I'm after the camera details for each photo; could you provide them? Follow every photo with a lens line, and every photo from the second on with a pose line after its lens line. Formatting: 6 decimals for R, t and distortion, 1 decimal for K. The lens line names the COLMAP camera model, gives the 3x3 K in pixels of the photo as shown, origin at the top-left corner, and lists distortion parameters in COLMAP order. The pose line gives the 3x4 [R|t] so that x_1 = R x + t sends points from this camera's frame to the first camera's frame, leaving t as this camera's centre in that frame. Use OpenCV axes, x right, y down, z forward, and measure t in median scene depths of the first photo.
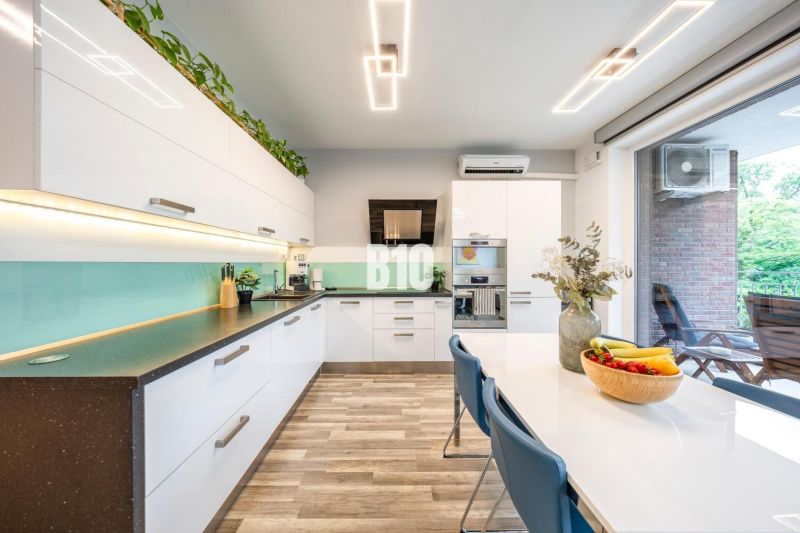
lens RADIAL K [[267.6, 0, 397.7], [0, 267.6, 262.8], [0, 0, 1]] dist [-0.002727, -0.000353]
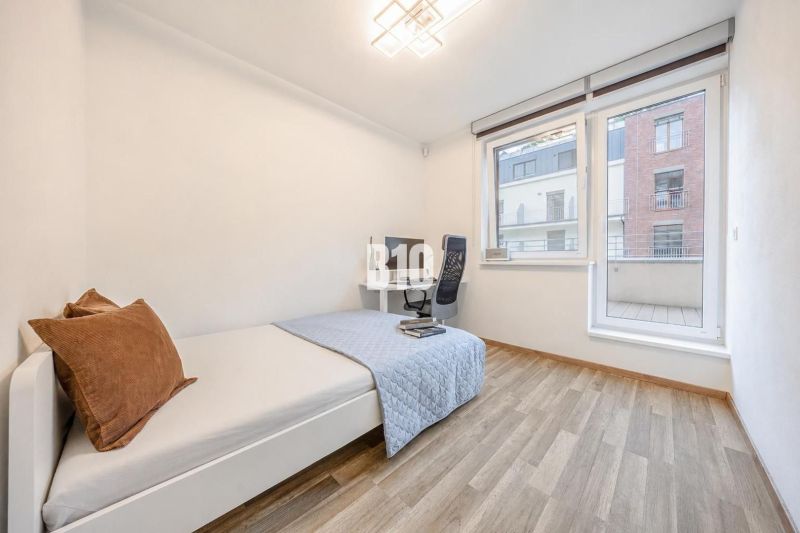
lens RADIAL K [[267.6, 0, 400.0], [0, 267.6, 266.3], [0, 0, 1]] dist [-0.002727, -0.000353]
pose [[0.712830, -0.002058, 0.701334, -0.640270], [-0.006290, 0.999937, 0.009327, 0.074390], [-0.701309, -0.011061, 0.712772, 0.523659]]
